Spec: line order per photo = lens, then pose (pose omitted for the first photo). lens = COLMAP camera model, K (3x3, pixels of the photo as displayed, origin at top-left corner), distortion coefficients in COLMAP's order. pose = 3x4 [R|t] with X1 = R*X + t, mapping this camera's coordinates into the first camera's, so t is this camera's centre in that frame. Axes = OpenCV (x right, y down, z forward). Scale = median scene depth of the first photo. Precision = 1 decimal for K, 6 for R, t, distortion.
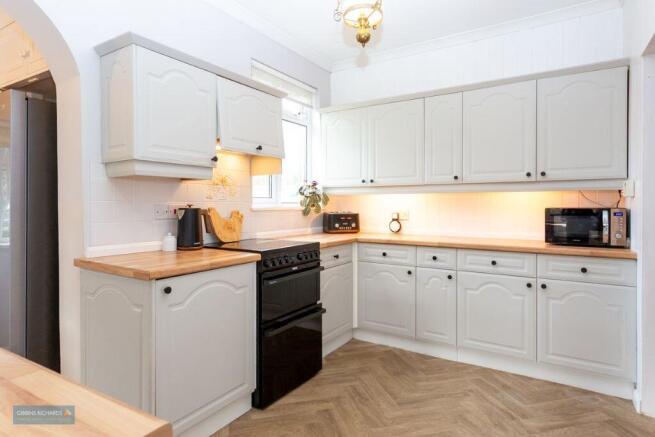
lens RADIAL K [[380.3, 0, 326.0], [0, 380.3, 212.5], [0, 0, 1]] dist [0.024773, 0.000152]
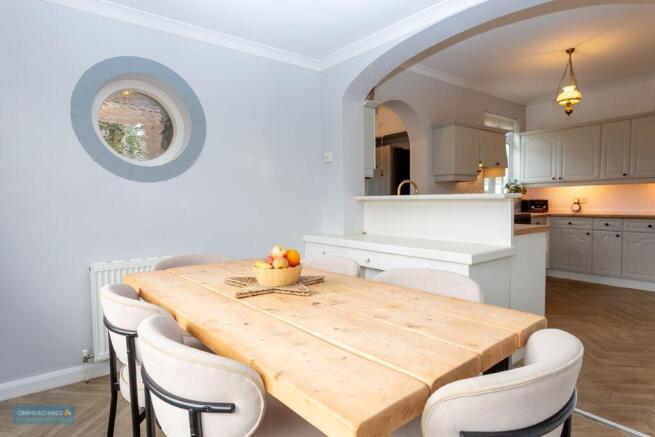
lens RADIAL K [[380.3, 0, 328.6], [0, 380.3, 223.0], [0, 0, 1]] dist [0.024773, 0.000152]
pose [[0.940429, 0.010200, -0.339838, -0.252843], [0.001845, 0.999382, 0.035102, 0.047066], [0.339986, -0.033638, 0.939829, -0.880605]]
